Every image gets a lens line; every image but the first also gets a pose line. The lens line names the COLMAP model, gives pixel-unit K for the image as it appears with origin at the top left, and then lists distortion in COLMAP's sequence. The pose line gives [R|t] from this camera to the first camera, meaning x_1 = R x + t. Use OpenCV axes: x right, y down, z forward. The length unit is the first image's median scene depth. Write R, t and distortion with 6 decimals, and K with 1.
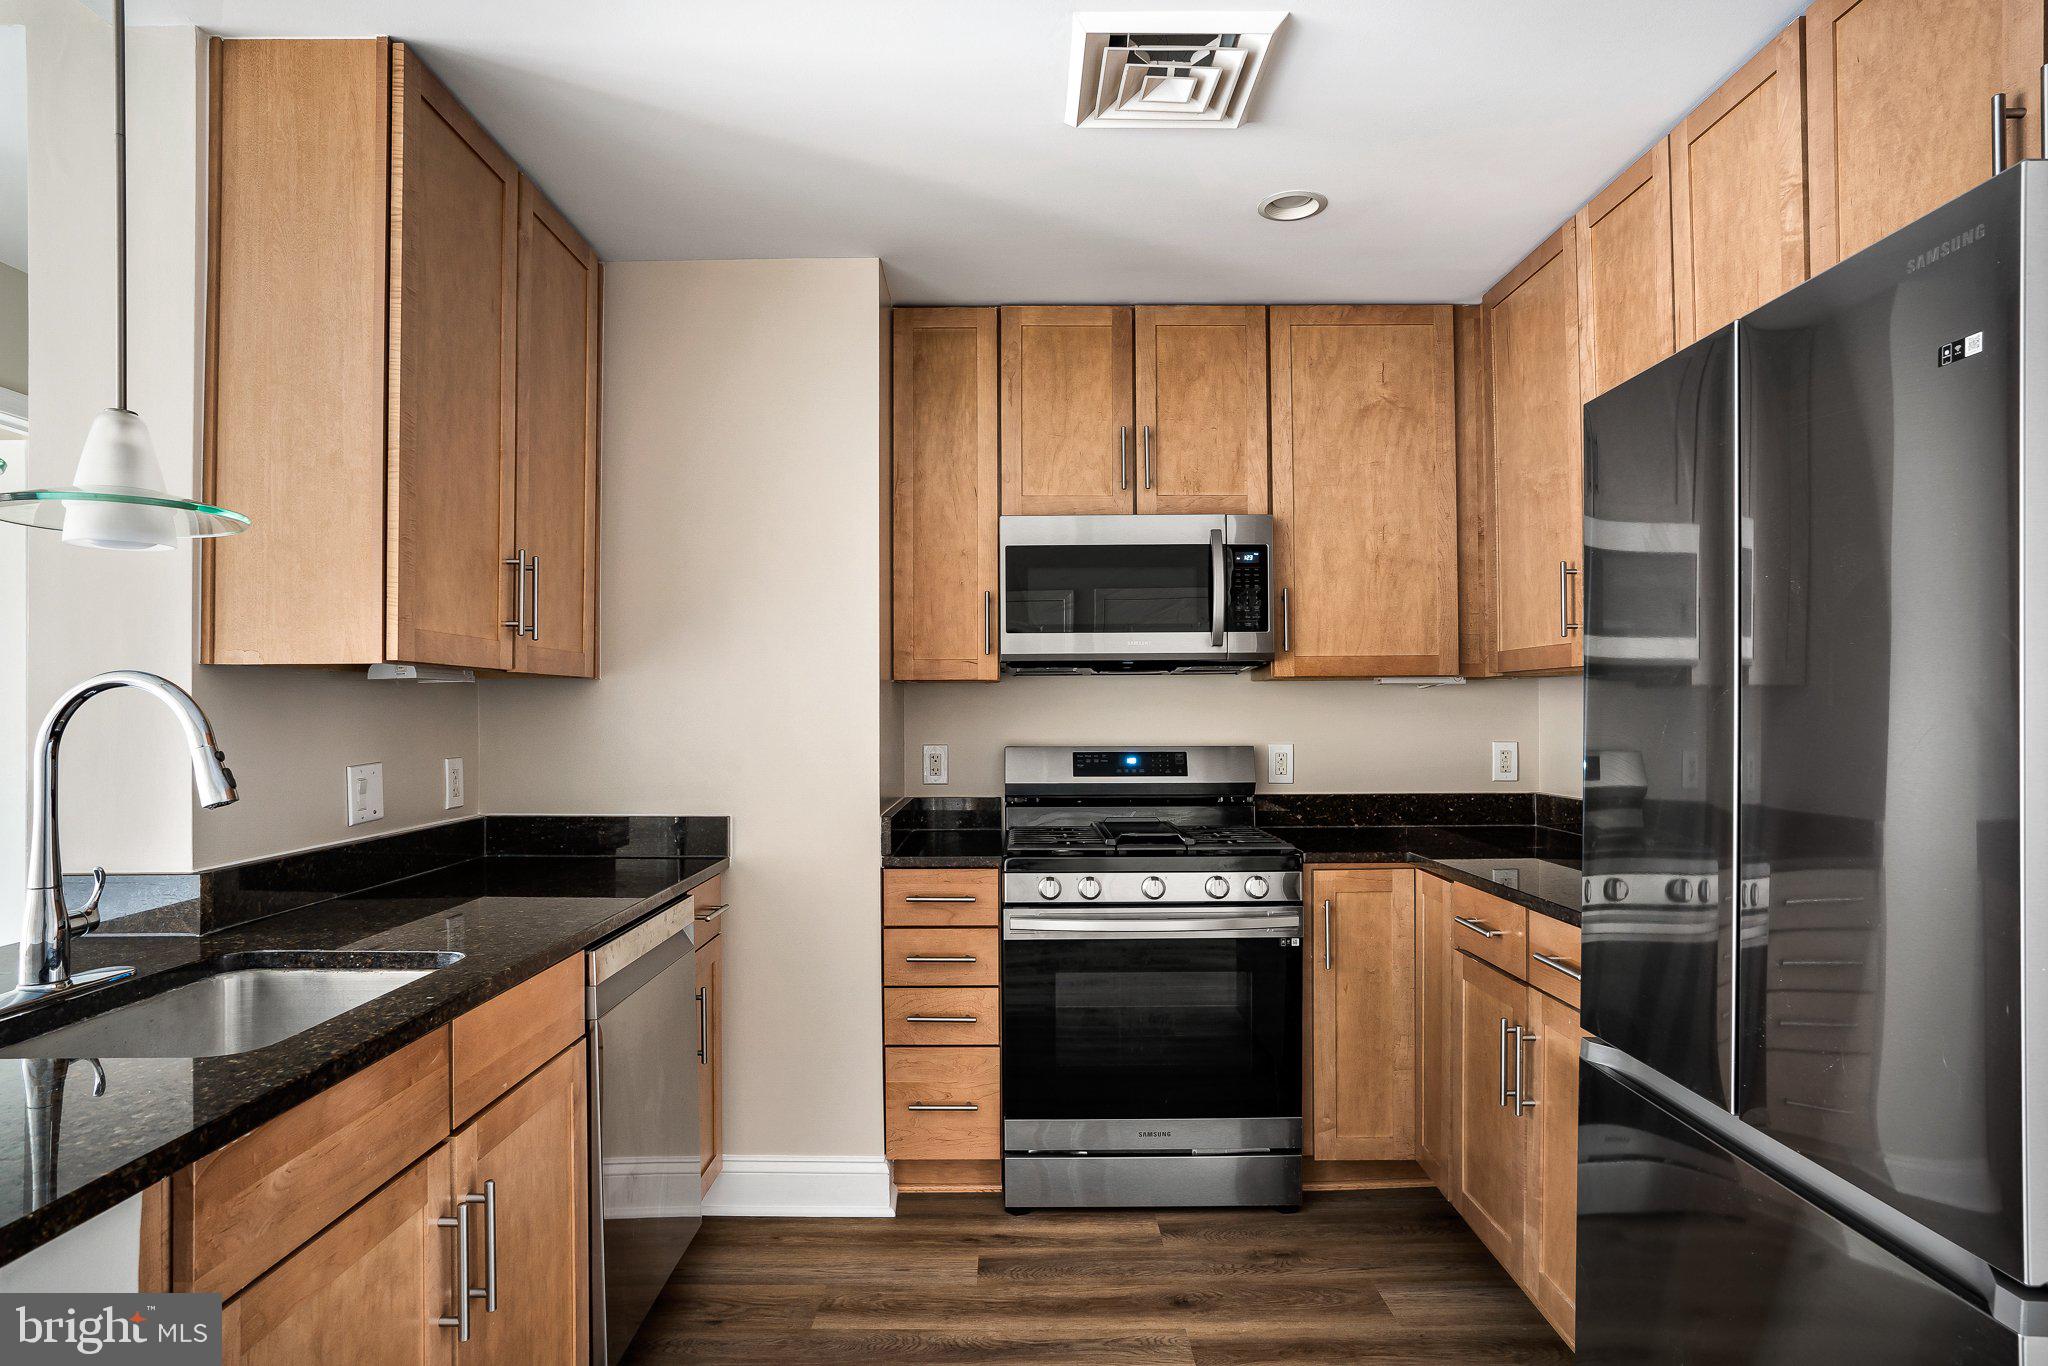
lens RADIAL K [[1142.3, 0, 1022.9], [0, 1142.3, 702.1], [0, 0, 1]] dist [-0.072419, 0.051067]
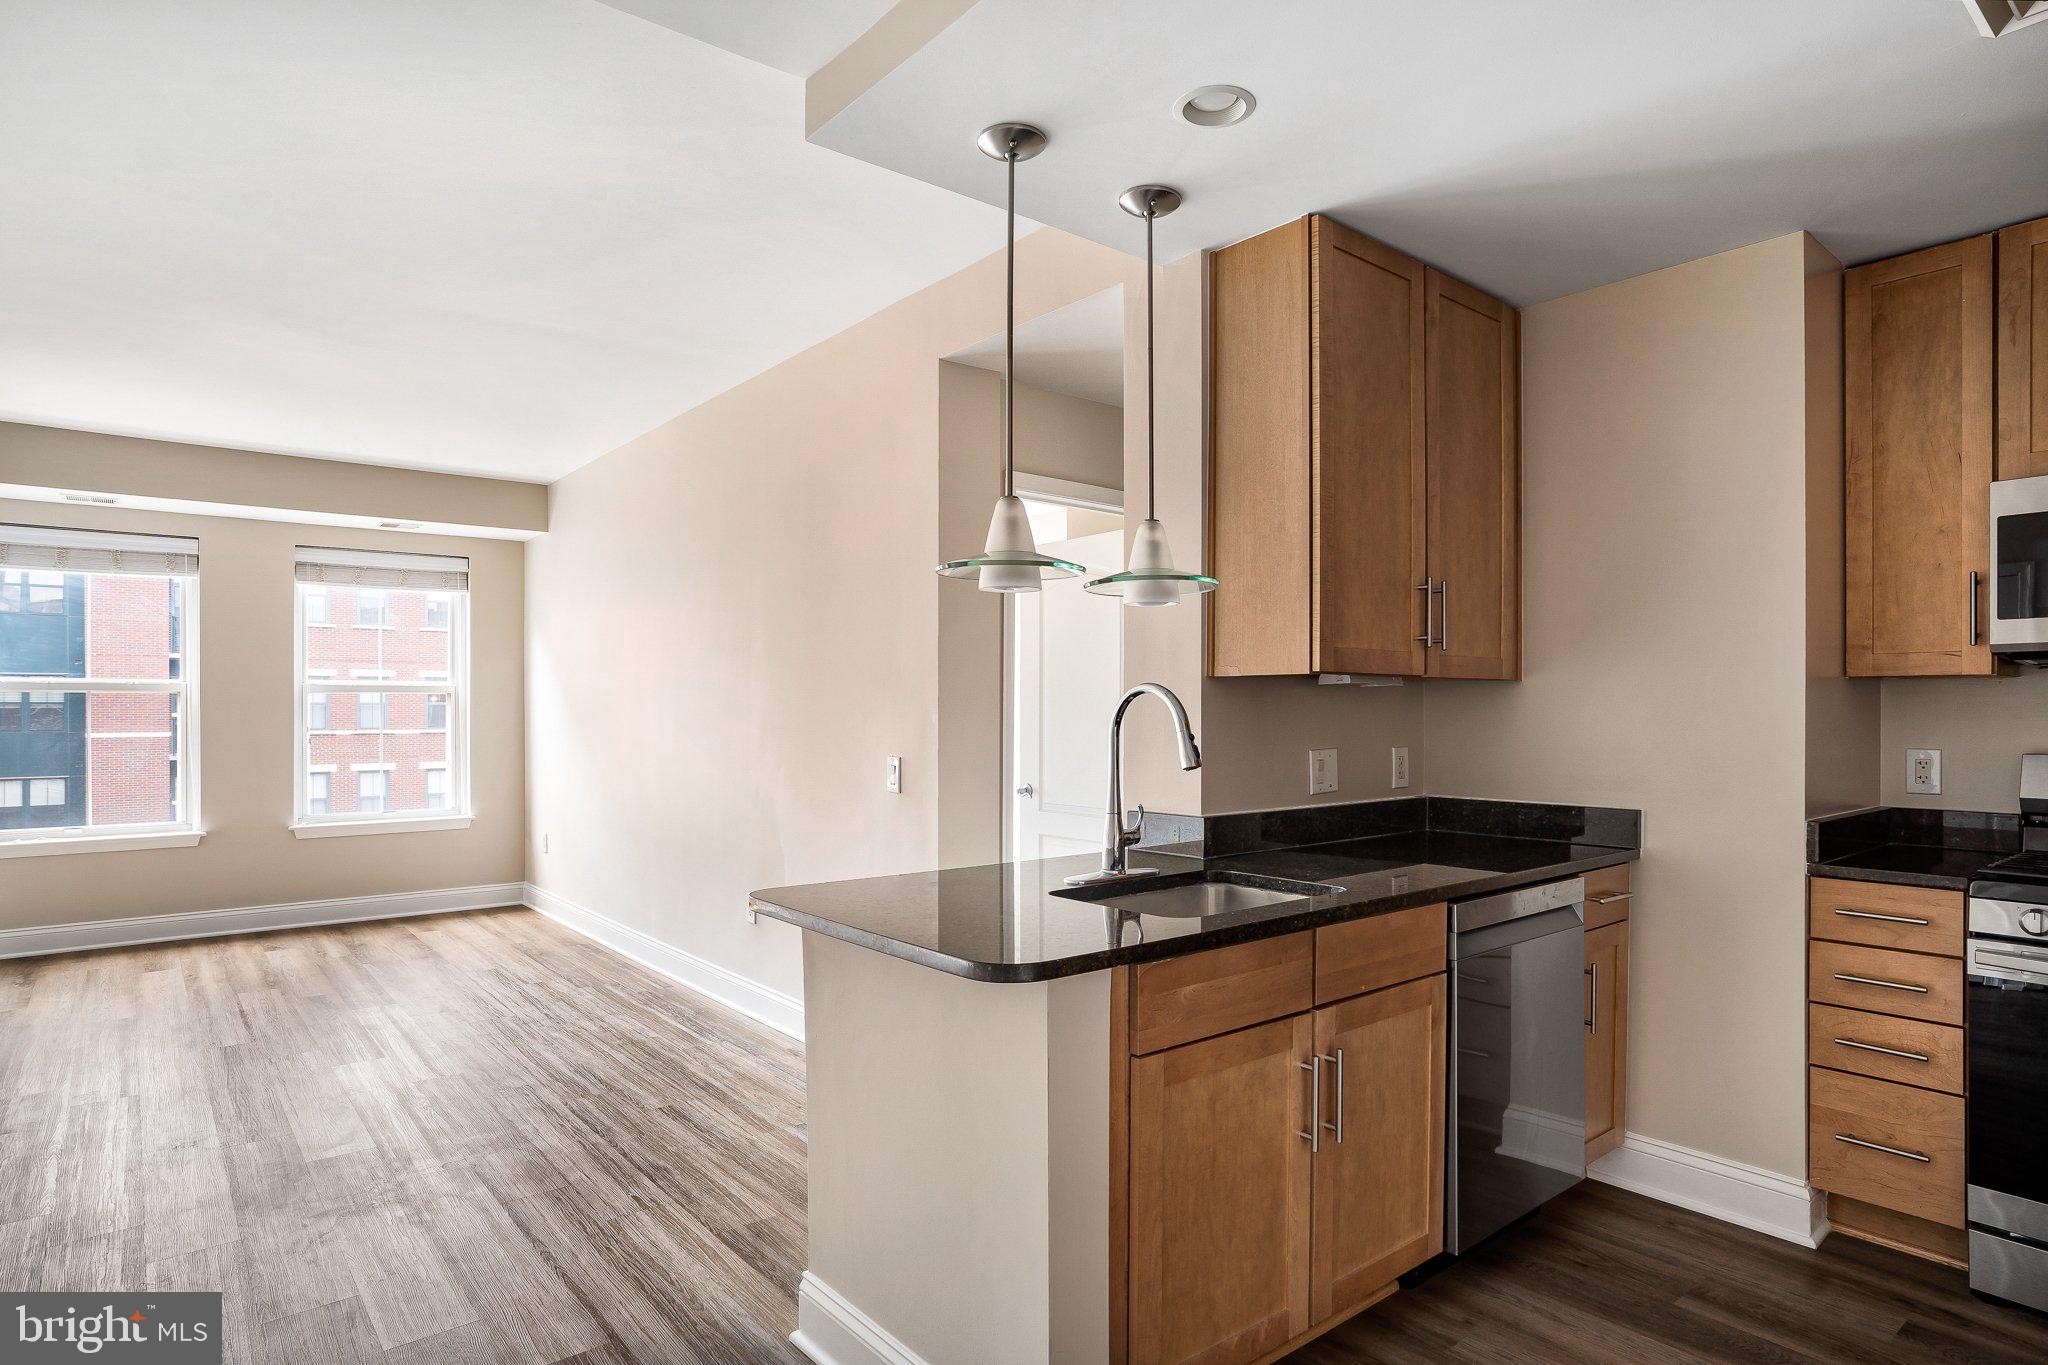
lens RADIAL K [[1142.3, 0, 1022.9], [0, 1142.3, 701.6], [0, 0, 1]] dist [-0.072419, 0.051067]
pose [[0.634788, 0.000013, -0.772686, 0.188865], [0.002104, 0.999996, 0.001745, -0.002641], [0.772683, -0.002733, 0.634786, -0.101222]]
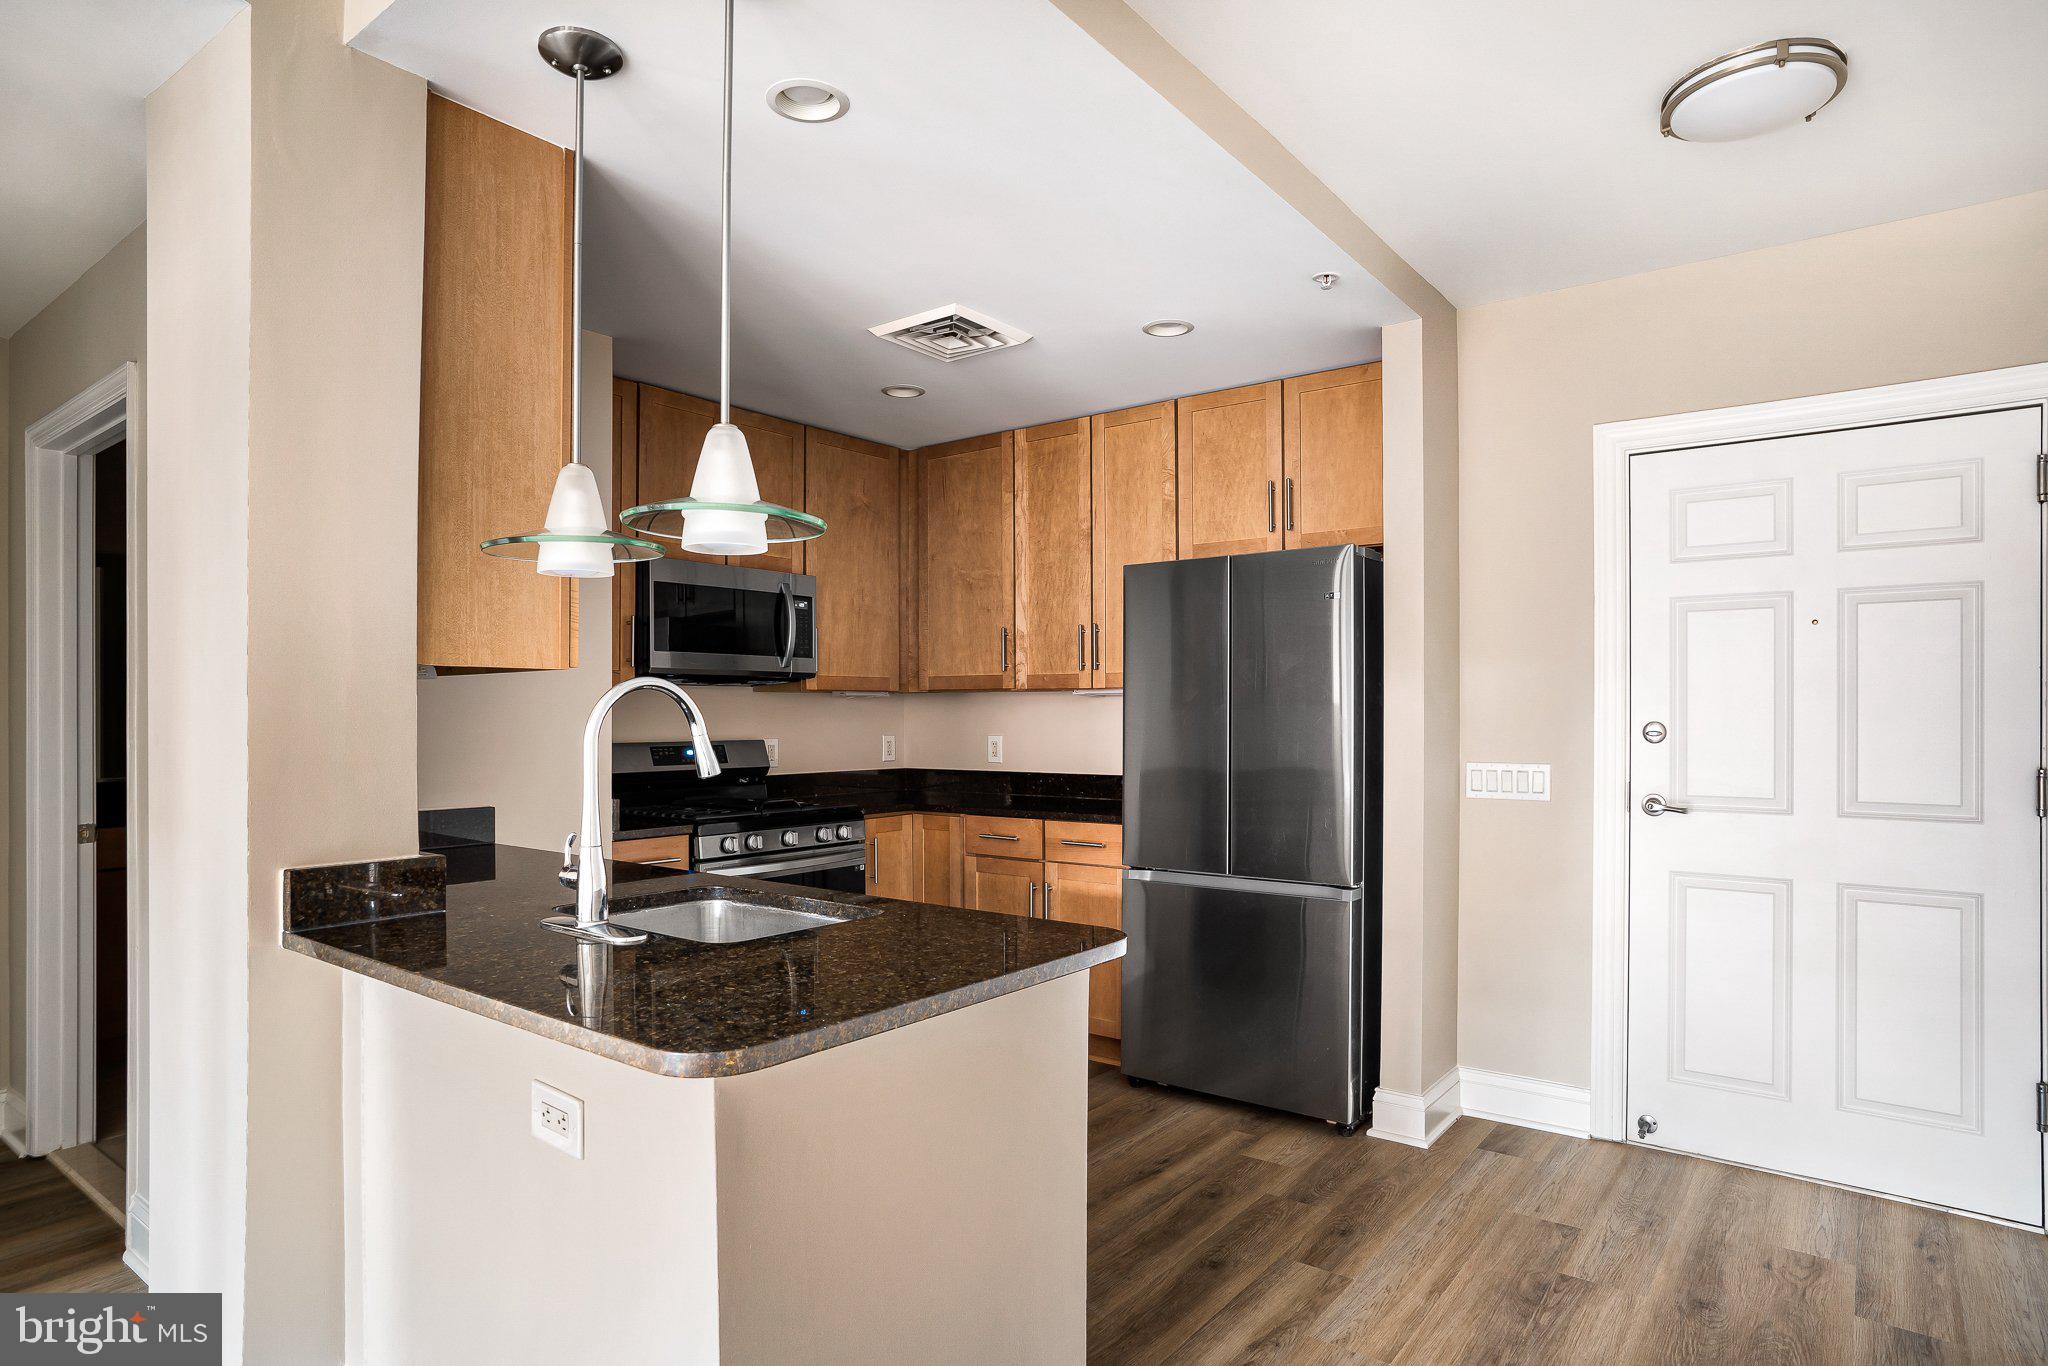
lens RADIAL K [[1137.5, 0, 1054.4], [0, 1137.5, 711.8], [0, 0, 1]] dist [-0.065213, 0.049522]
pose [[0.591280, 0.004695, 0.806453, -0.859002], [-0.006054, 0.999981, -0.001383, 0.006066], [-0.806444, -0.004064, 0.591297, -0.096130]]
